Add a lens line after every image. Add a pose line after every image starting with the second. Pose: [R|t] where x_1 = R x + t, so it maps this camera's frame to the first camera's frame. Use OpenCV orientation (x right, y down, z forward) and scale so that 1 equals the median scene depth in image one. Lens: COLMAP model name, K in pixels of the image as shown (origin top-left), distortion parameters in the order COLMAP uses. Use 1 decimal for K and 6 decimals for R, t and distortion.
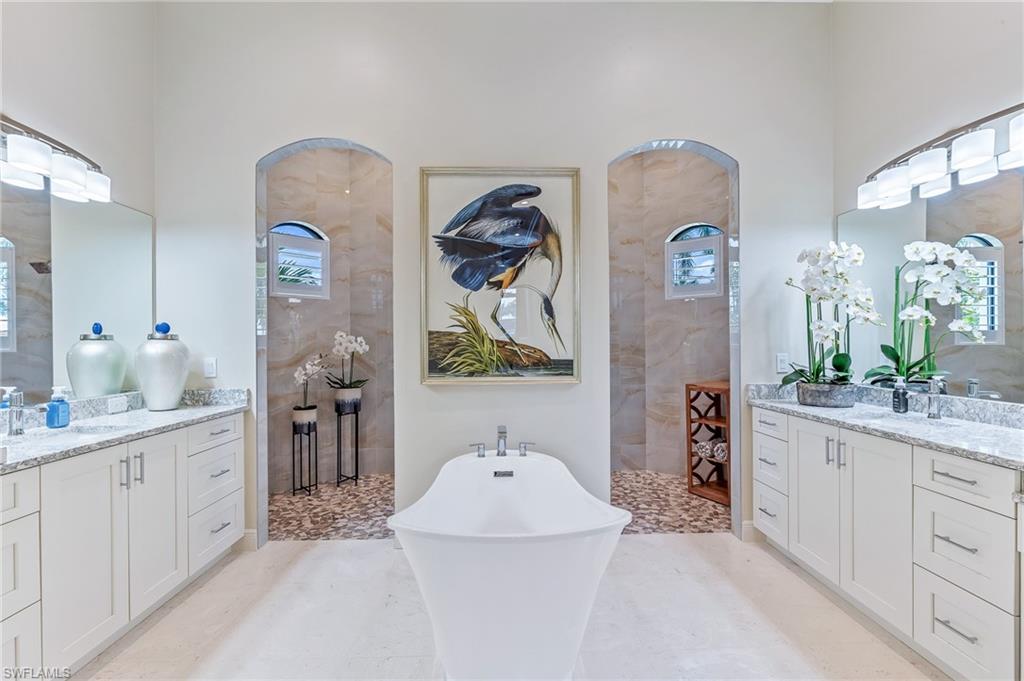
lens RADIAL K [[465.2, 0, 512.0], [0, 465.2, 342.6], [0, 0, 1]] dist [0.001076, 0.000042]
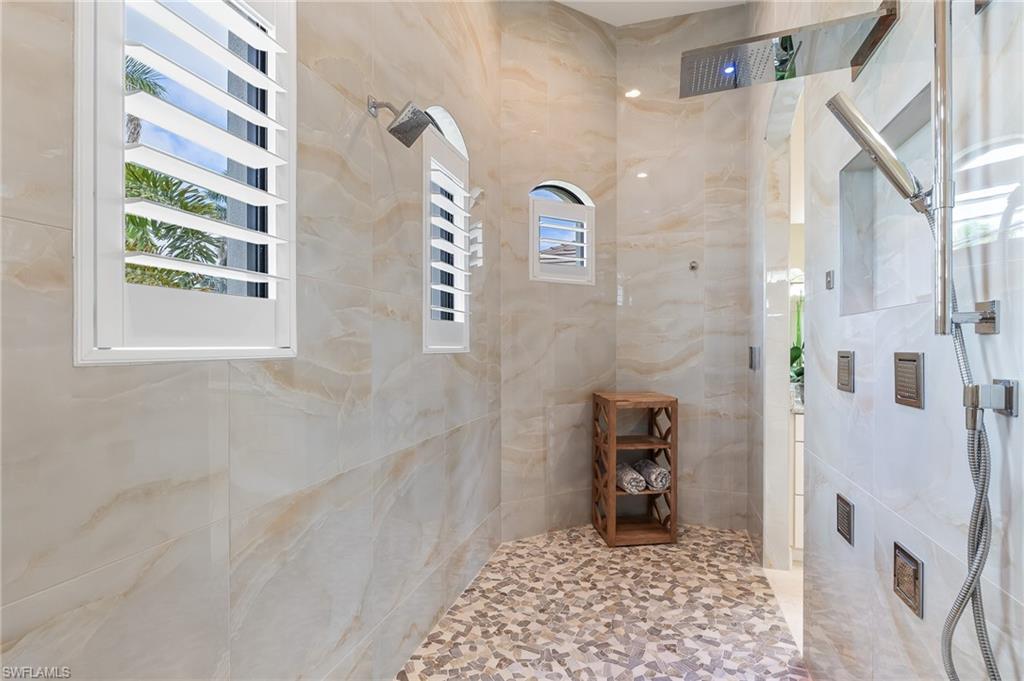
lens RADIAL K [[500.0, 0, 514.1], [0, 500.0, 346.9], [0, 0, 1]] dist [-0.005400, -0.000276]
pose [[0.301132, 0.001296, 0.953582, -0.436162], [-0.006939, 0.999976, 0.000832, 0.005190], [-0.953557, -0.006867, 0.301133, 0.944117]]
